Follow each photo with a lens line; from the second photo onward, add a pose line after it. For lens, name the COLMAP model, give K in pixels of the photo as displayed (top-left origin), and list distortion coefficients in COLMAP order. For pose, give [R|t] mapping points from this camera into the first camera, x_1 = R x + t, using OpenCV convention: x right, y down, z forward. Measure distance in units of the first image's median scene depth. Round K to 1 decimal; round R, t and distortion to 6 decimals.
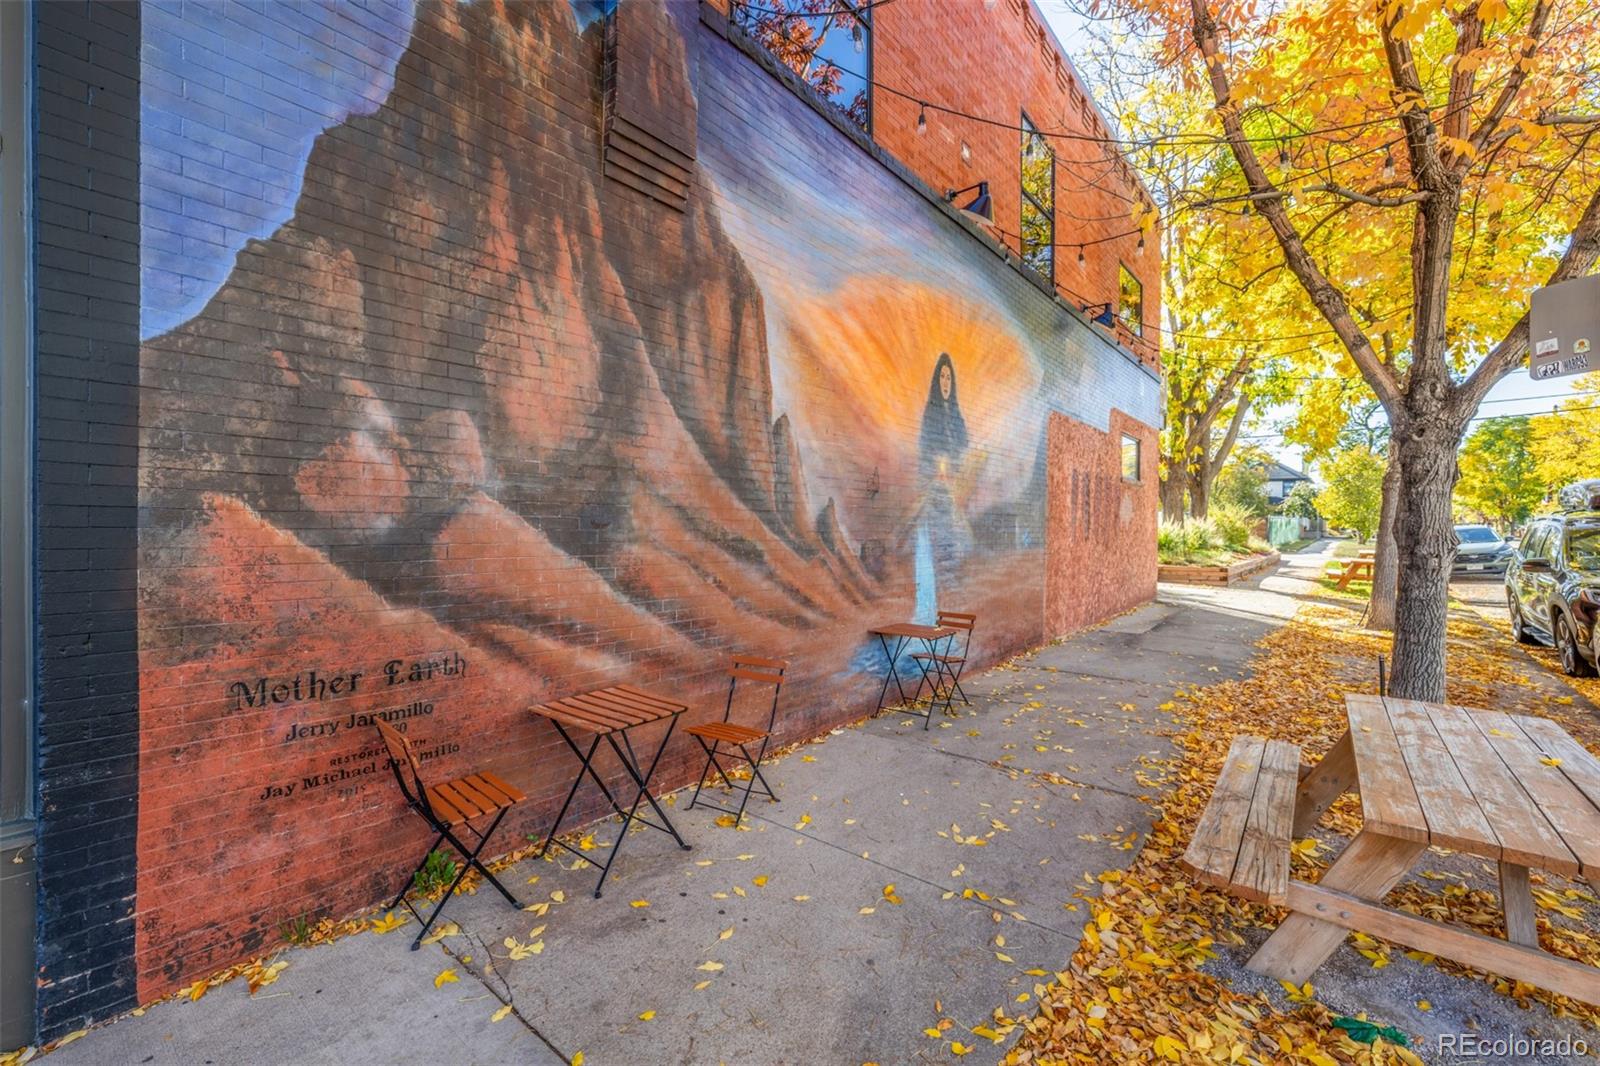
lens RADIAL K [[671.9, 0, 795.0], [0, 671.9, 533.5], [0, 0, 1]] dist [-0.001157, -0.000151]
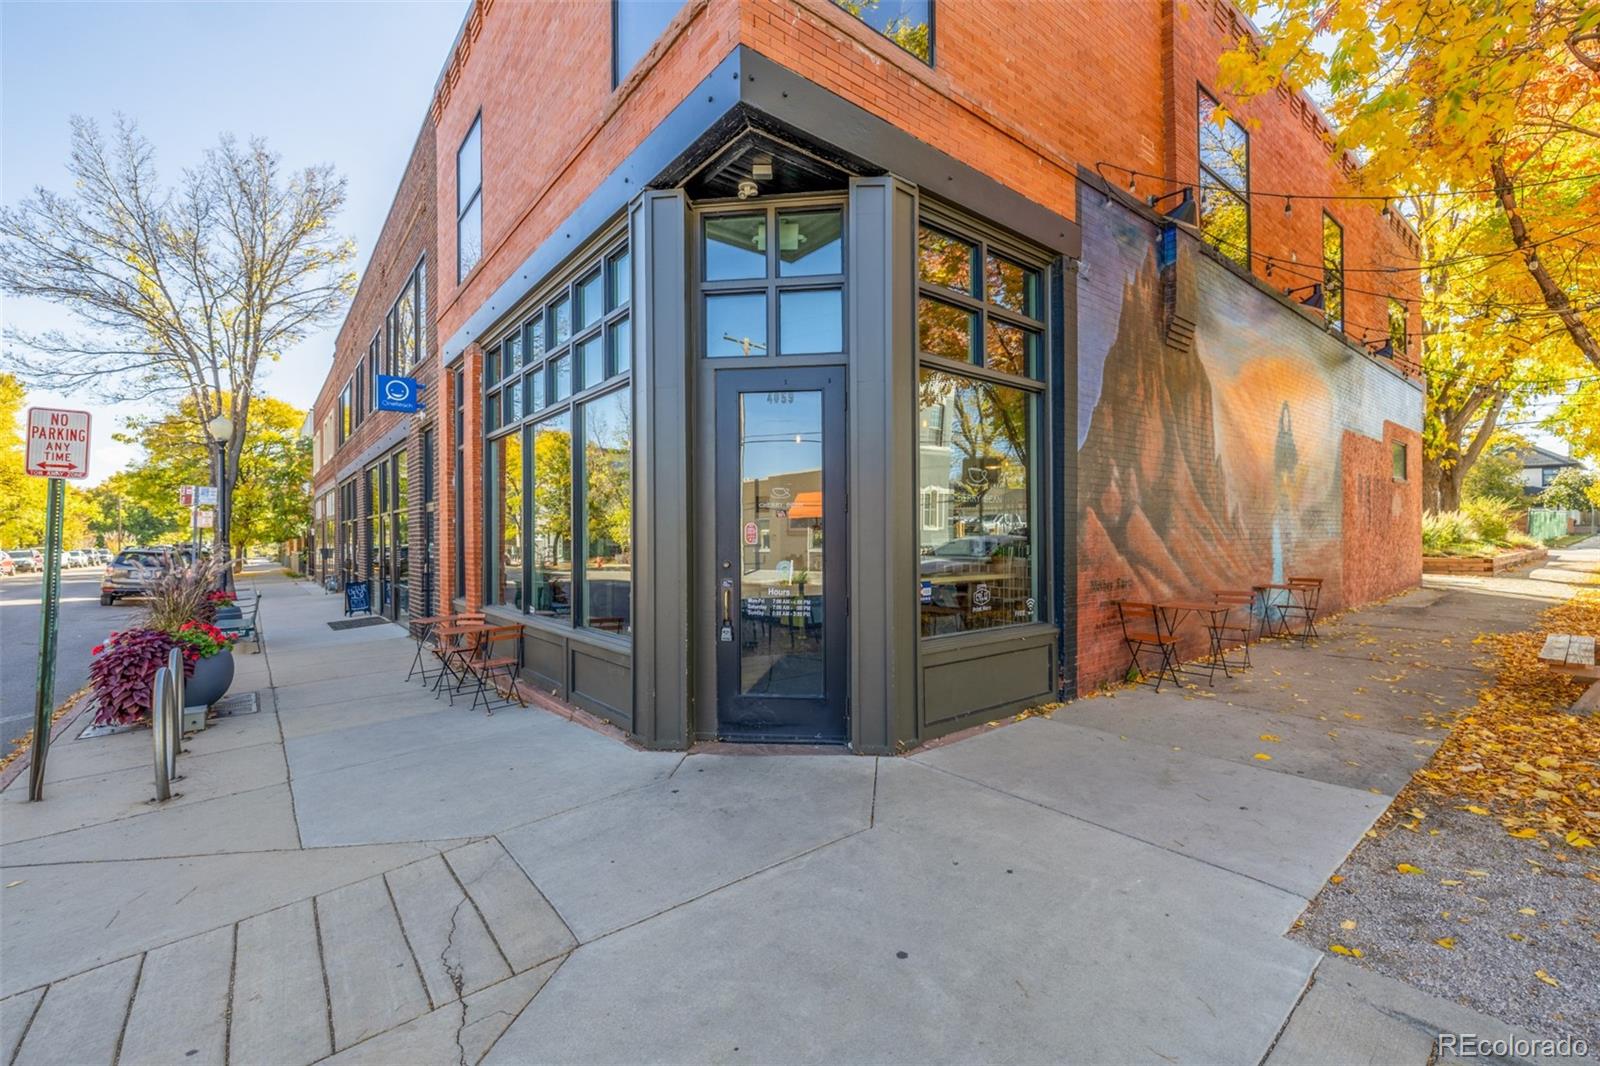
lens RADIAL K [[671.9, 0, 805.6], [0, 671.9, 530.2], [0, 0, 1]] dist [-0.001157, -0.000151]
pose [[0.979384, -0.011249, -0.201693, -0.214656], [0.009559, 0.999911, -0.009350, 0.006428], [0.201780, 0.007229, 0.979404, -0.267845]]
